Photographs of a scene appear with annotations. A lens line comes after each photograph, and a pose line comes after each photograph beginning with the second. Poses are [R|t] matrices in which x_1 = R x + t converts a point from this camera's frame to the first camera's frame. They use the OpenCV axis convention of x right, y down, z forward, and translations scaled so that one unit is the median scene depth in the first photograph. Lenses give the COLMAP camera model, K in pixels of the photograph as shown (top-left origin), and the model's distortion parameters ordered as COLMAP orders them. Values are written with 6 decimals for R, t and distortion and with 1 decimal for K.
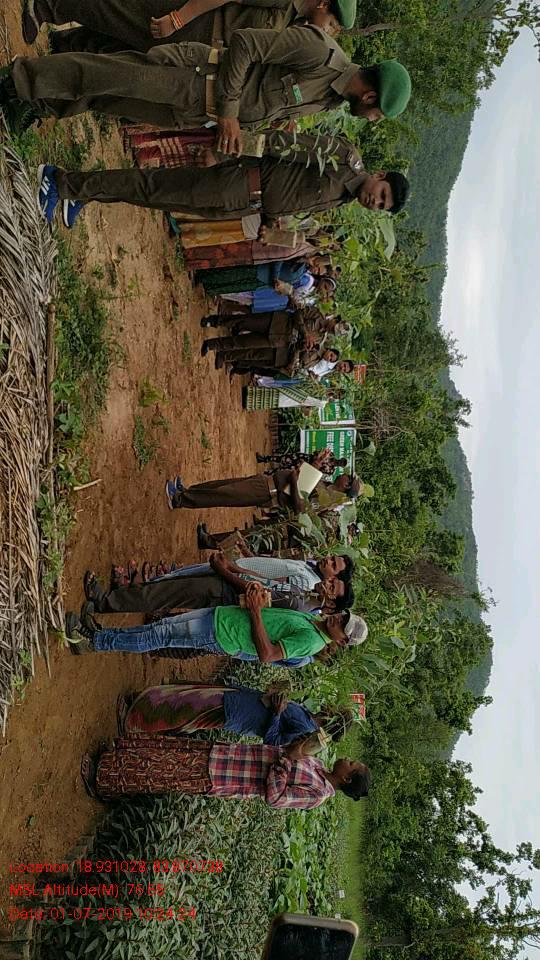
lens RADIAL K [[686.5, 0, 270.0], [0, 686.5, 480.0], [0, 0, 1]] dist [0.005695, -0.011341]
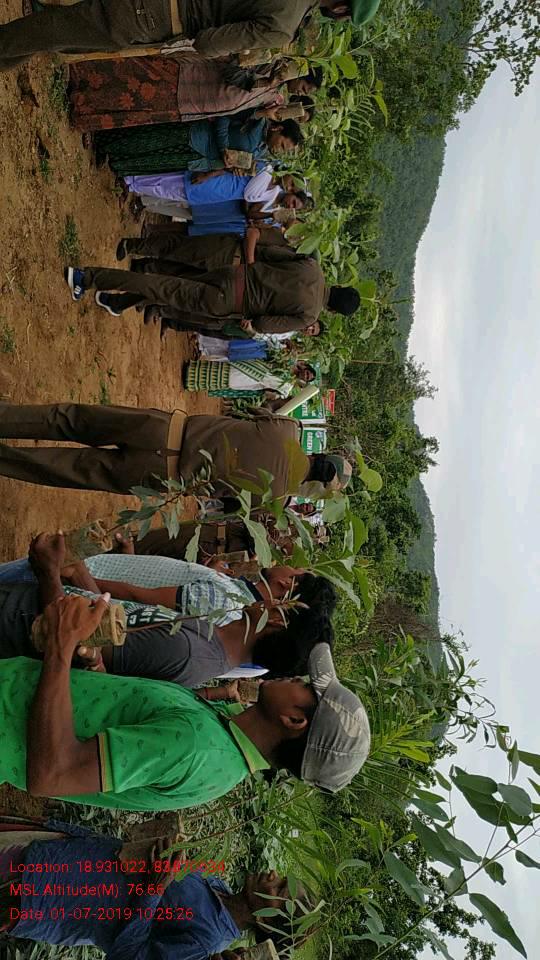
lens RADIAL K [[686.5, 0, 270.0], [0, 686.5, 480.0], [0, 0, 1]] dist [0.005695, -0.011341]
pose [[0.998290, 0.030982, 0.049575, 0.032904], [-0.028217, 0.998058, -0.055537, 0.050578], [-0.051199, 0.054044, 0.997225, 0.319680]]
